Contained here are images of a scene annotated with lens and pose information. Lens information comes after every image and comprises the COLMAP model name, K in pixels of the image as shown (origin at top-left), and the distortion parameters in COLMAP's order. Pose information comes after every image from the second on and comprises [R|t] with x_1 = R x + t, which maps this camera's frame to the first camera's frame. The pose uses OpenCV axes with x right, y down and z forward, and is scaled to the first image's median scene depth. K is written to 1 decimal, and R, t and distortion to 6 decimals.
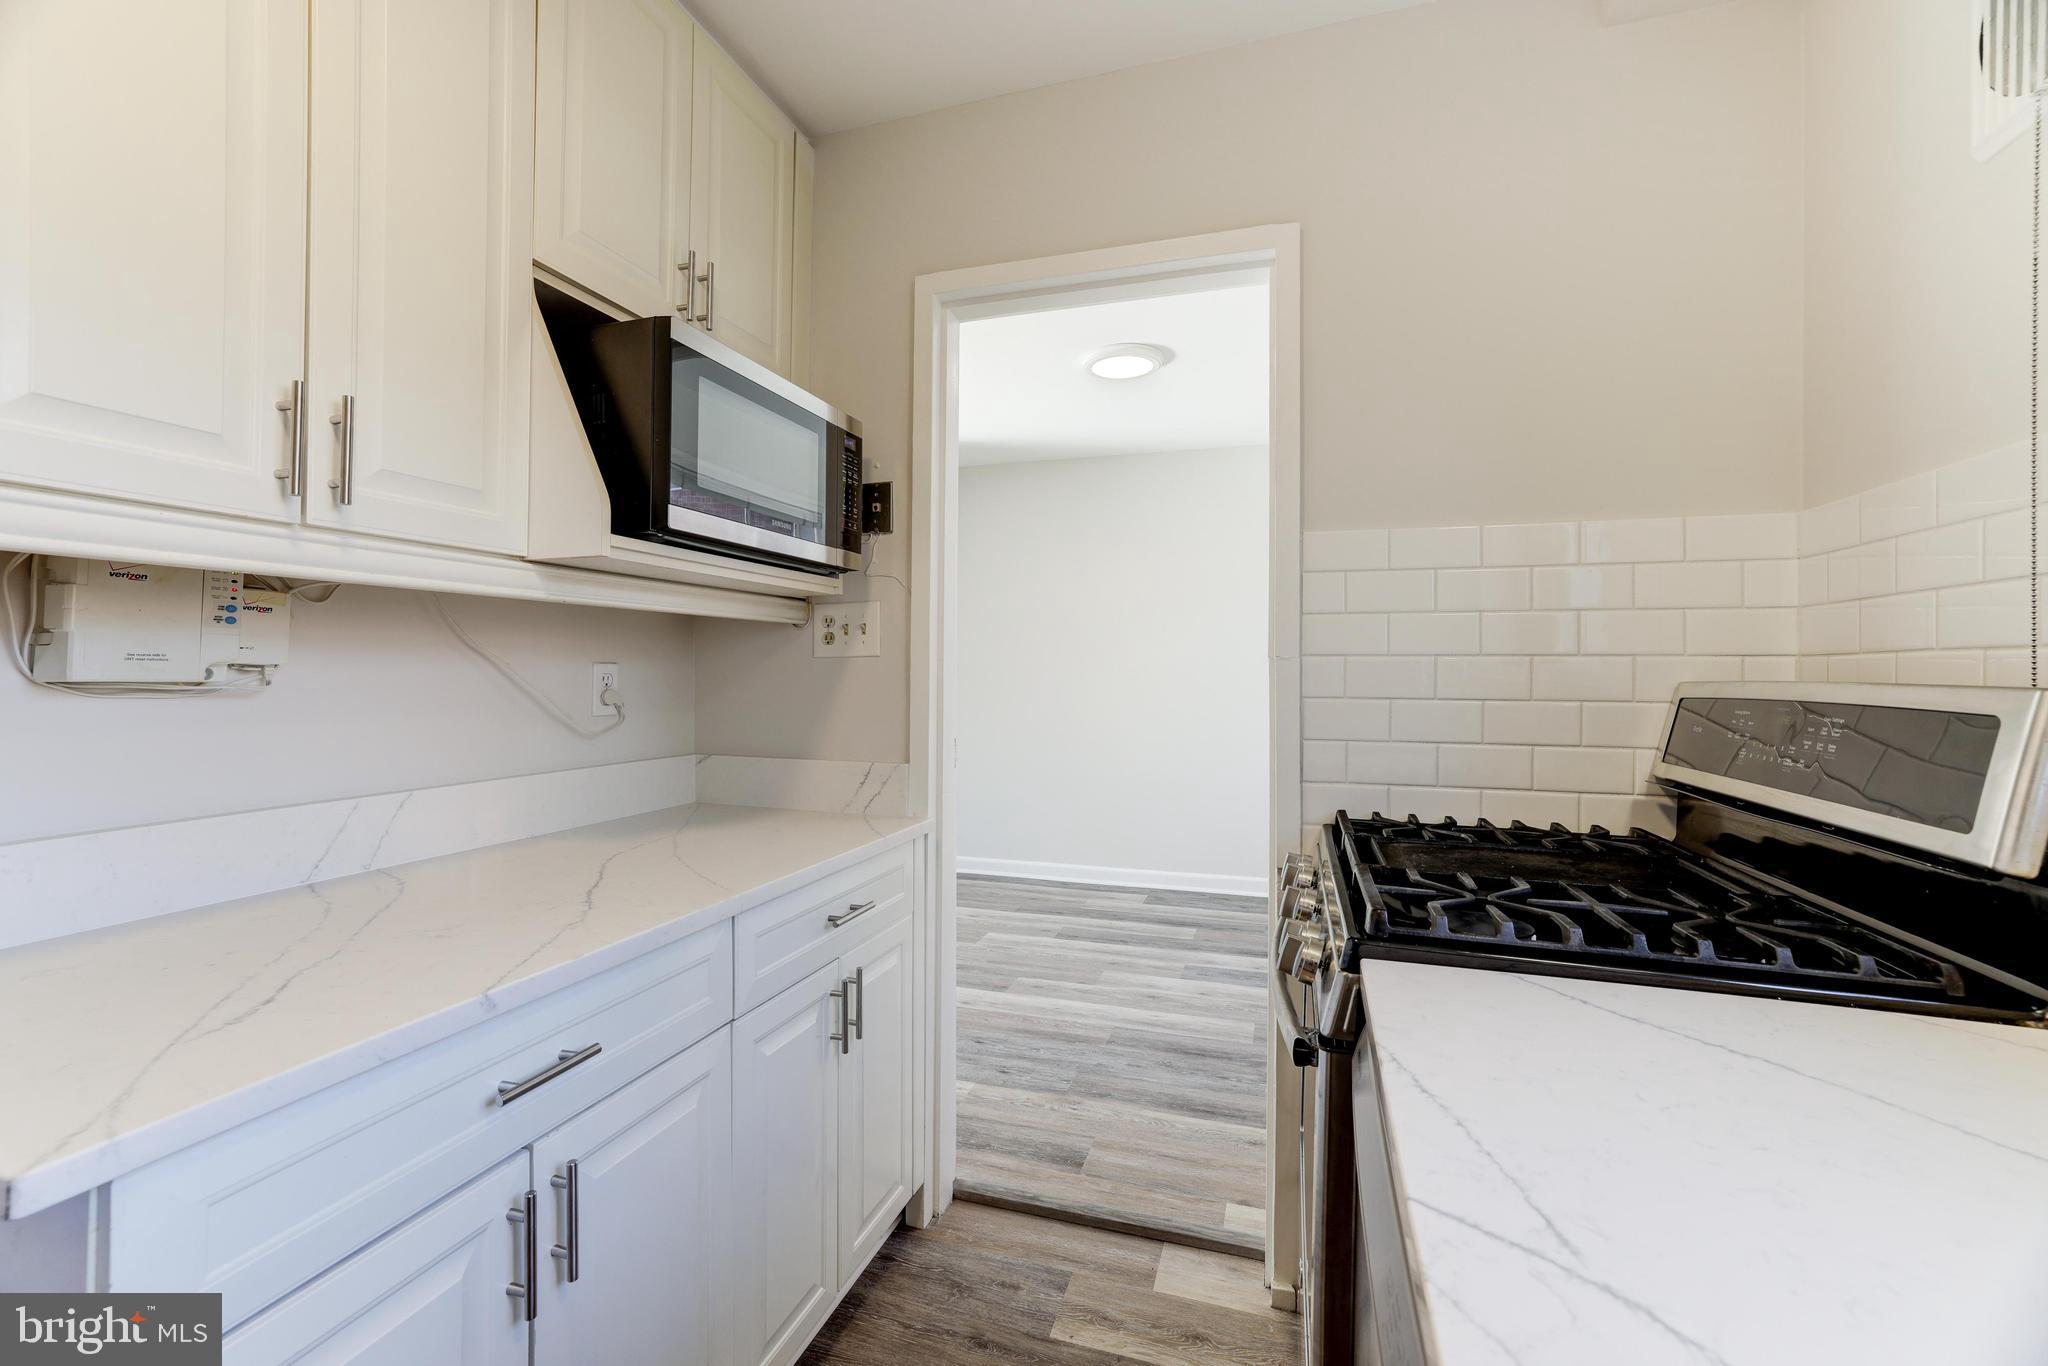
lens RADIAL K [[872.4, 0, 1016.9], [0, 872.4, 669.6], [0, 0, 1]] dist [0.000673, 0.017056]
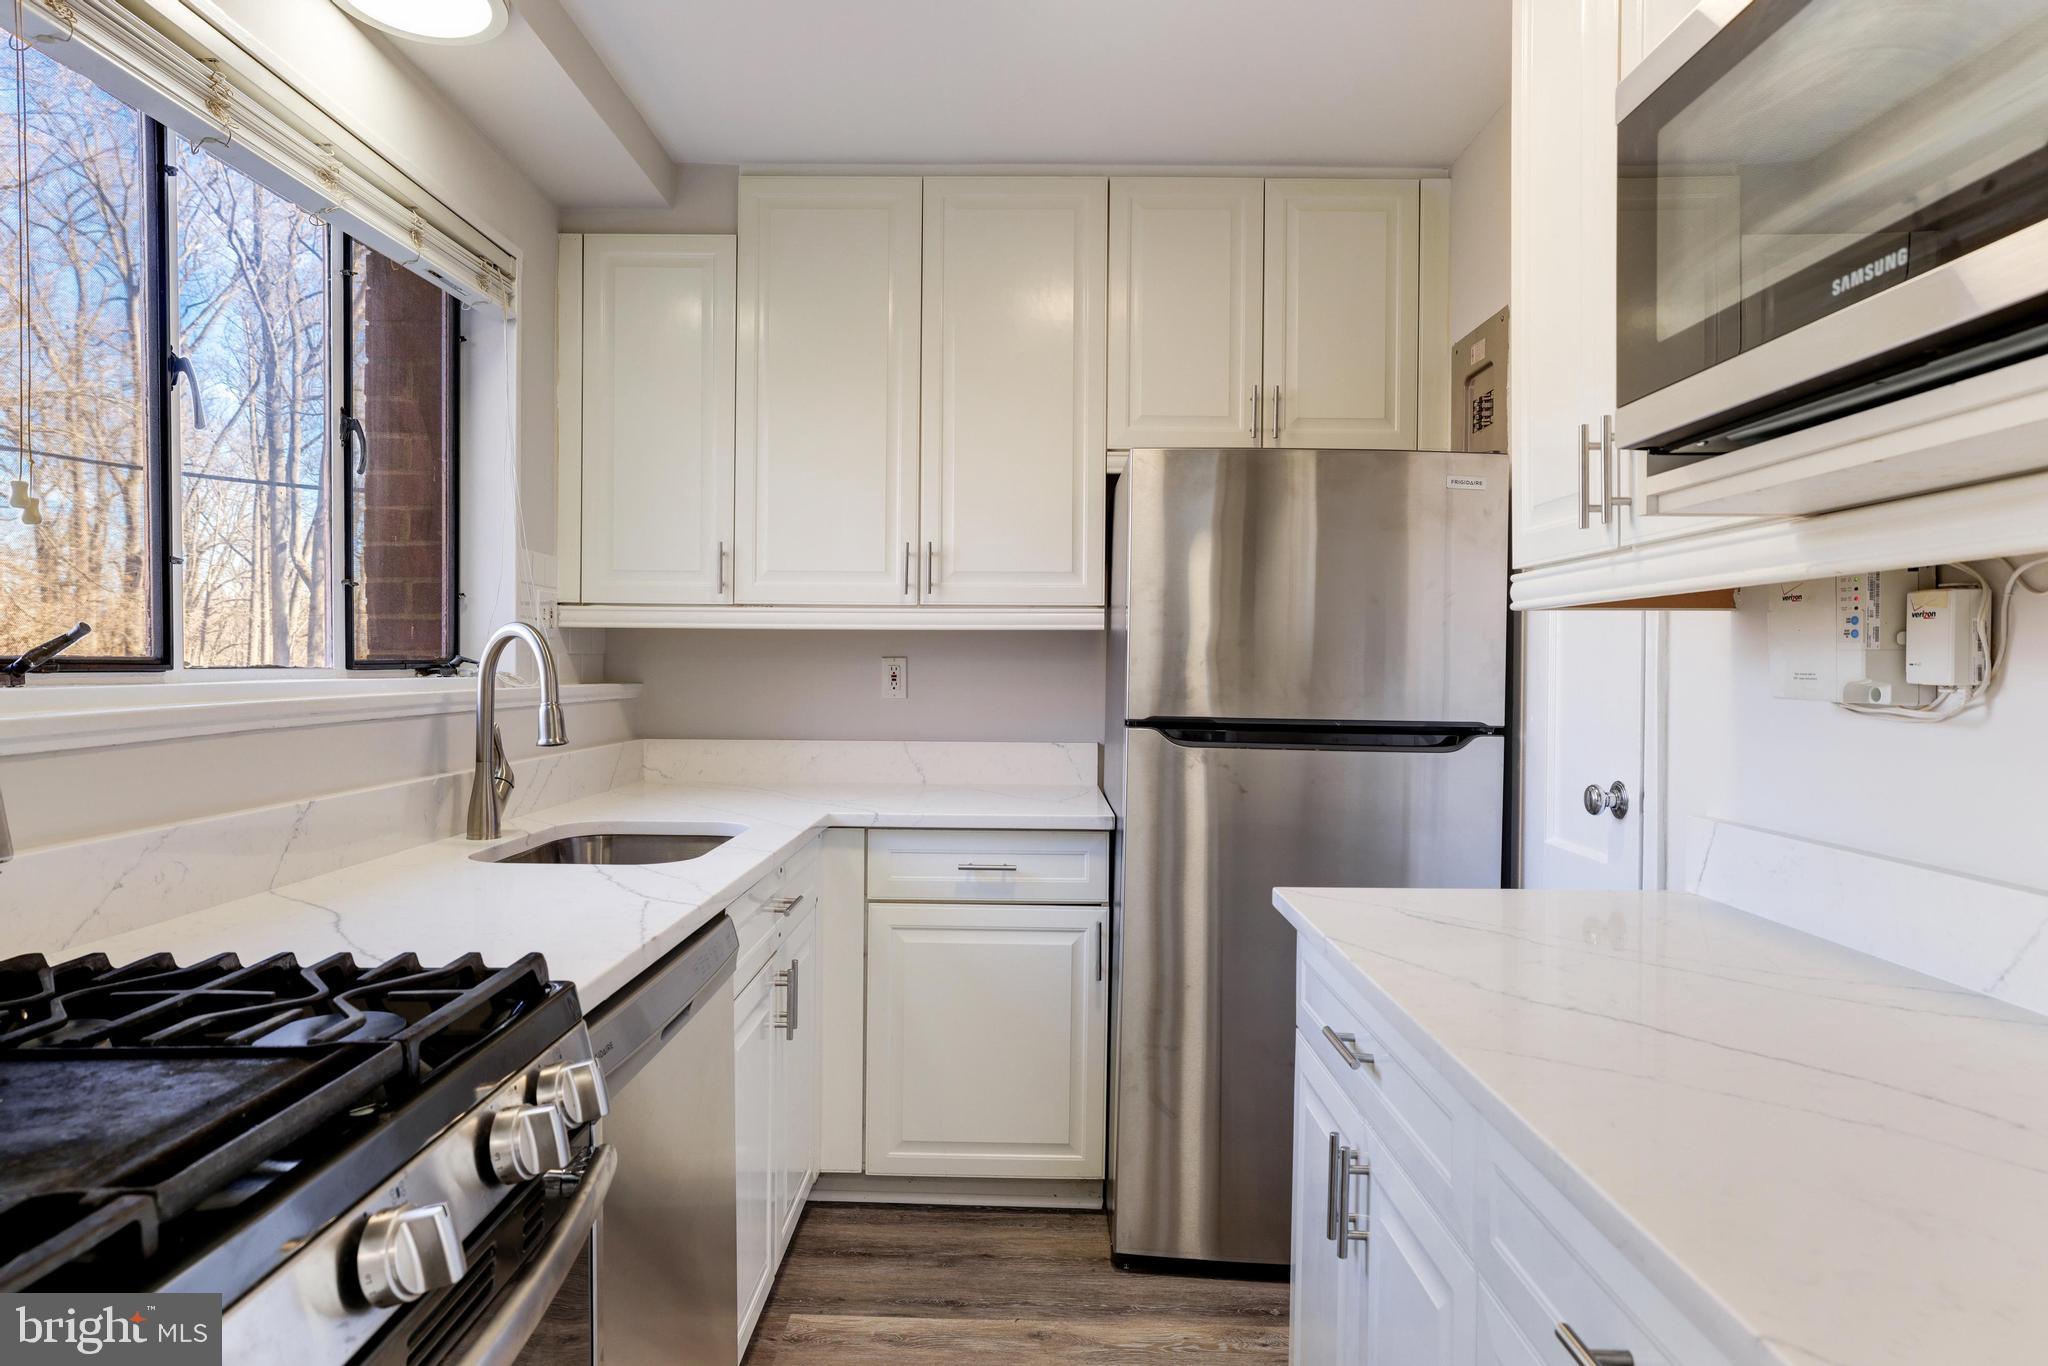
lens RADIAL K [[1169.1, 0, 1003.6], [0, 1169.1, 672.4], [0, 0, 1]] dist [-0.030212, 0.043138]
pose [[-0.957398, -0.010685, -0.288573, 0.121433], [-0.011768, 0.999929, 0.002015, -0.004743], [0.288531, 0.005325, -0.957456, 0.895656]]
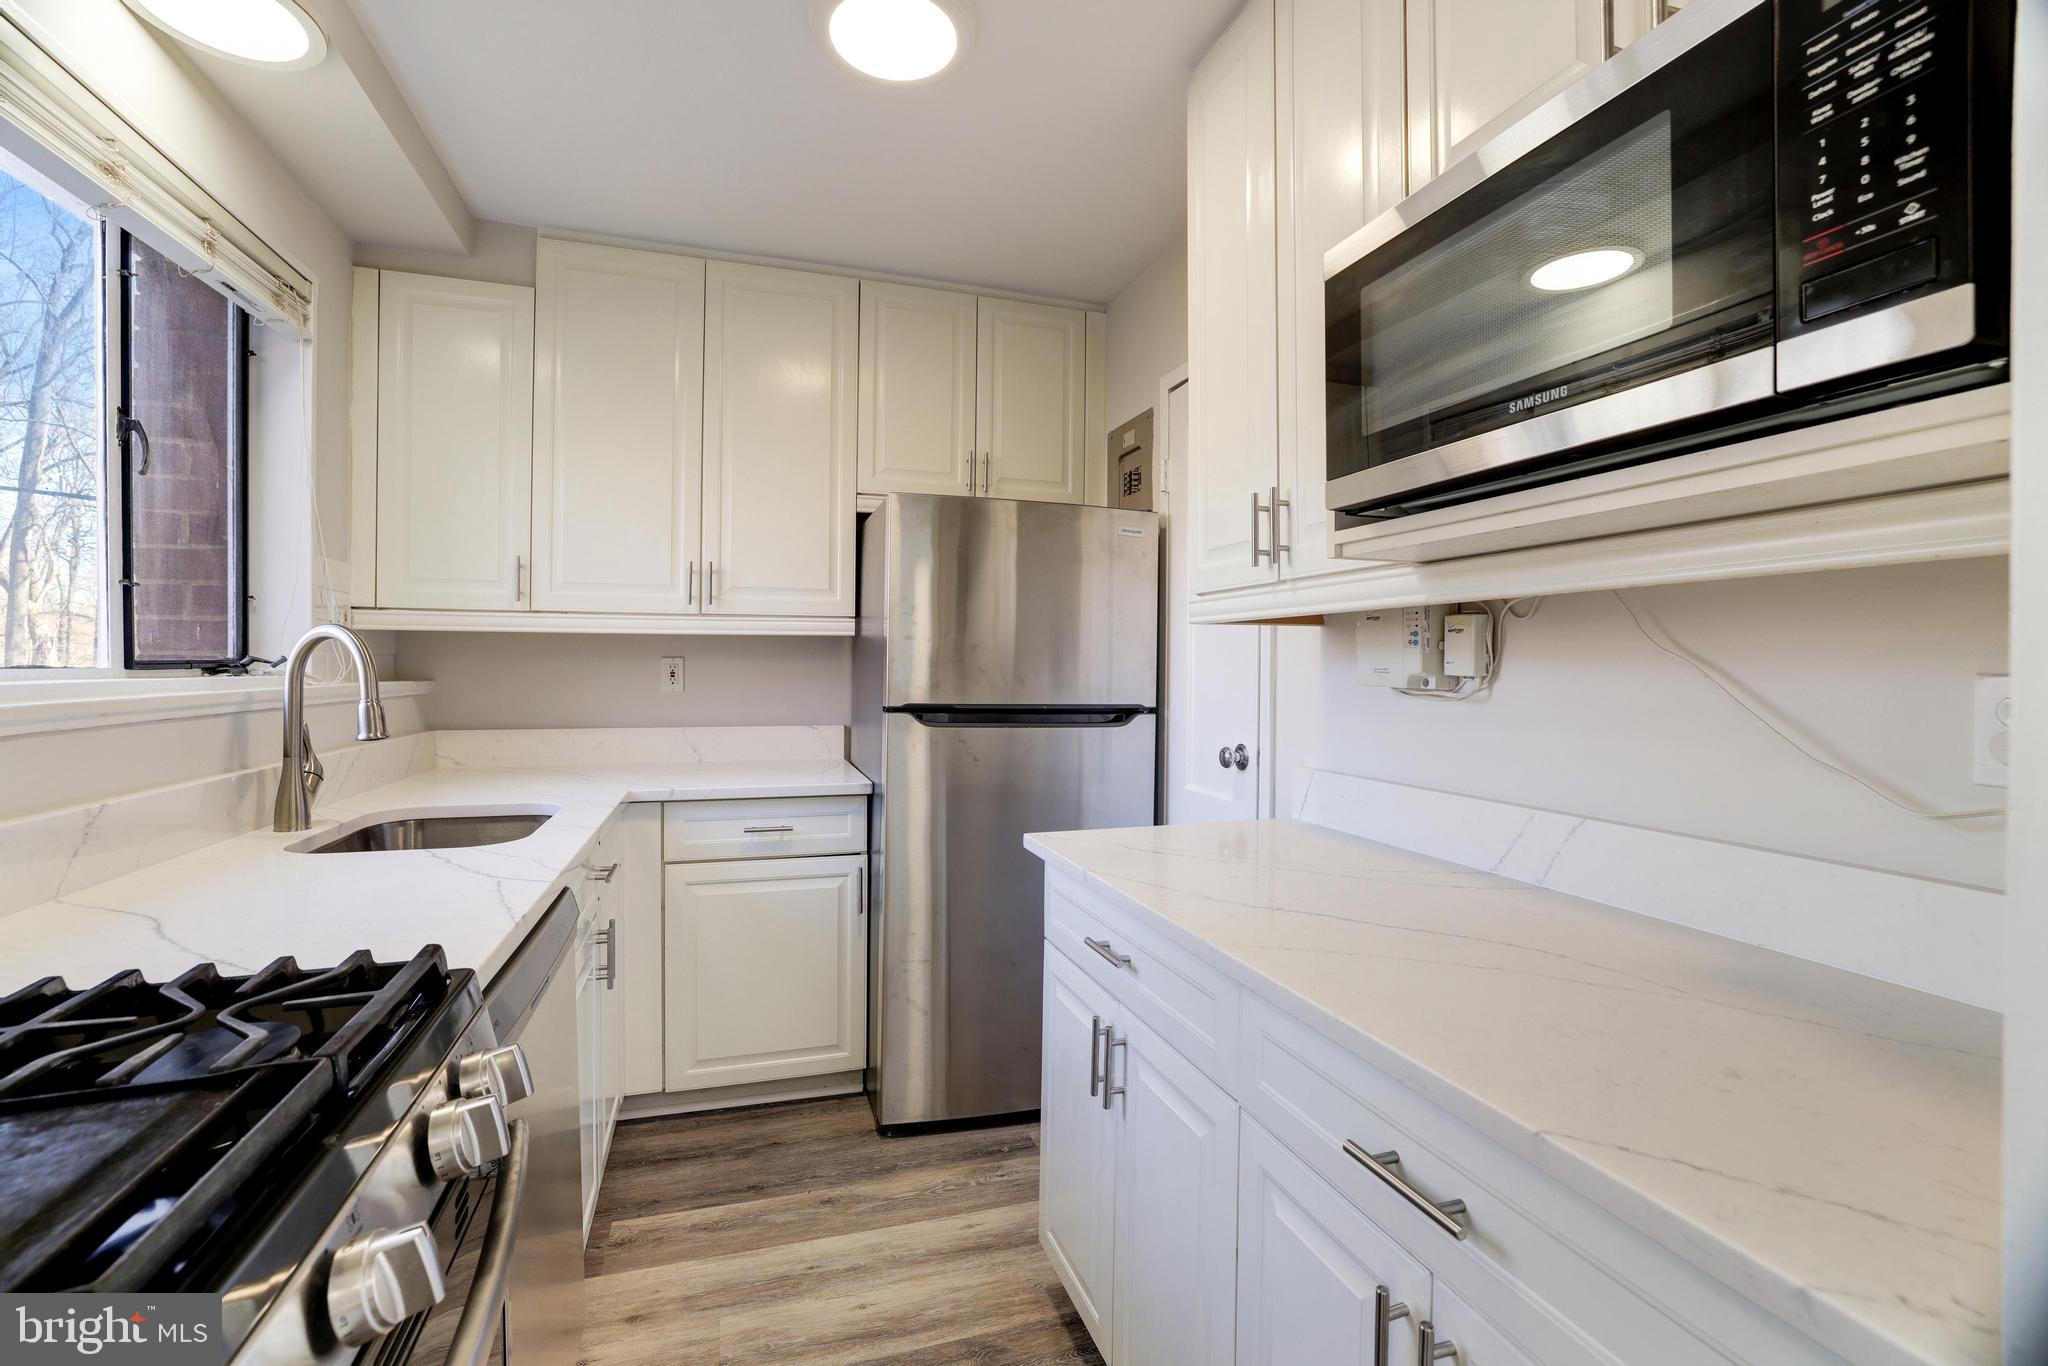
lens RADIAL K [[882.6, 0, 1009.5], [0, 882.6, 672.1], [0, 0, 1]] dist [-0.047431, 0.017872]
pose [[-0.812869, -0.005272, -0.582423, 0.179526], [-0.008528, 0.999960, 0.002852, -0.004775], [0.582384, 0.007286, -0.812881, 0.823705]]
